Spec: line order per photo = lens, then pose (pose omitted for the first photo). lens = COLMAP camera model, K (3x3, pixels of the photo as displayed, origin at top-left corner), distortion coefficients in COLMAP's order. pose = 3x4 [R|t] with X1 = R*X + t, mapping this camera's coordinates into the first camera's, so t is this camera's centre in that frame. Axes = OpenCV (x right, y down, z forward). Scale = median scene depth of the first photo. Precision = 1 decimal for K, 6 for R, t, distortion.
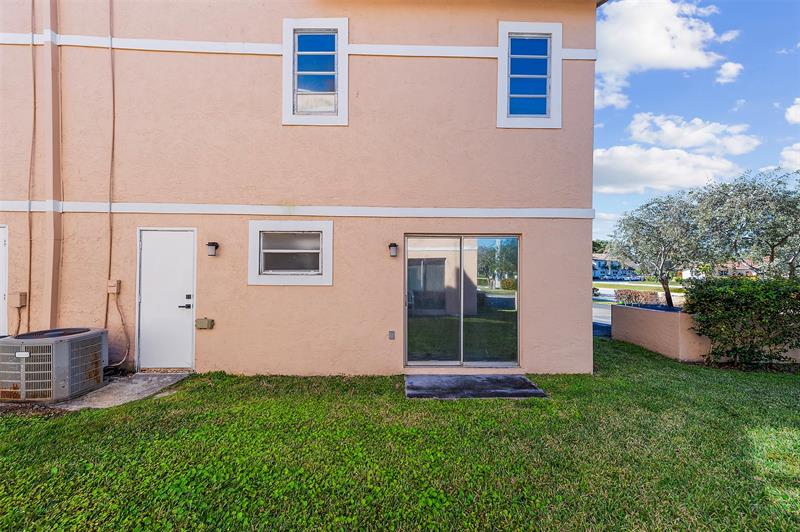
lens RADIAL K [[321.6, 0, 401.0], [0, 321.6, 274.9], [0, 0, 1]] dist [0.001796, 0.000001]
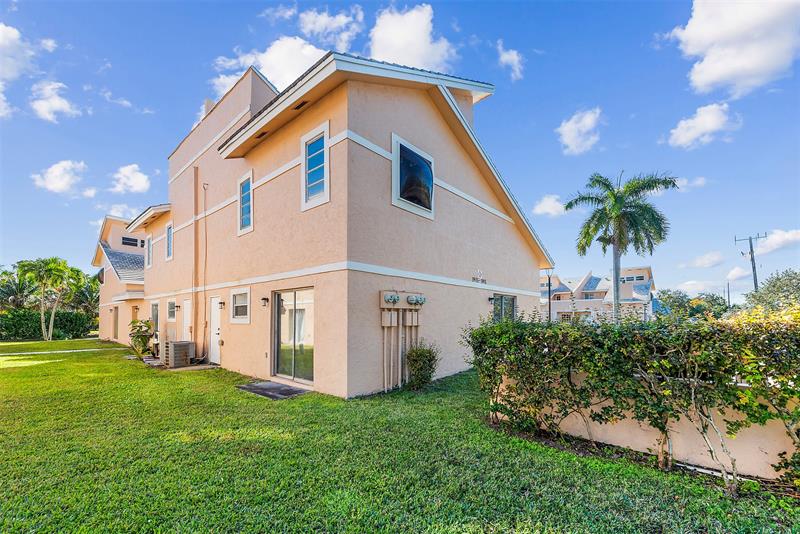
lens RADIAL K [[339.9, 0, 398.4], [0, 339.9, 312.3], [0, 0, 1]] dist [-0.000196, -0.000046]
pose [[0.724460, -0.018684, -0.689064, 1.631047], [0.004918, 0.999747, -0.021938, 0.015402], [0.689300, 0.012505, 0.724369, 0.222582]]
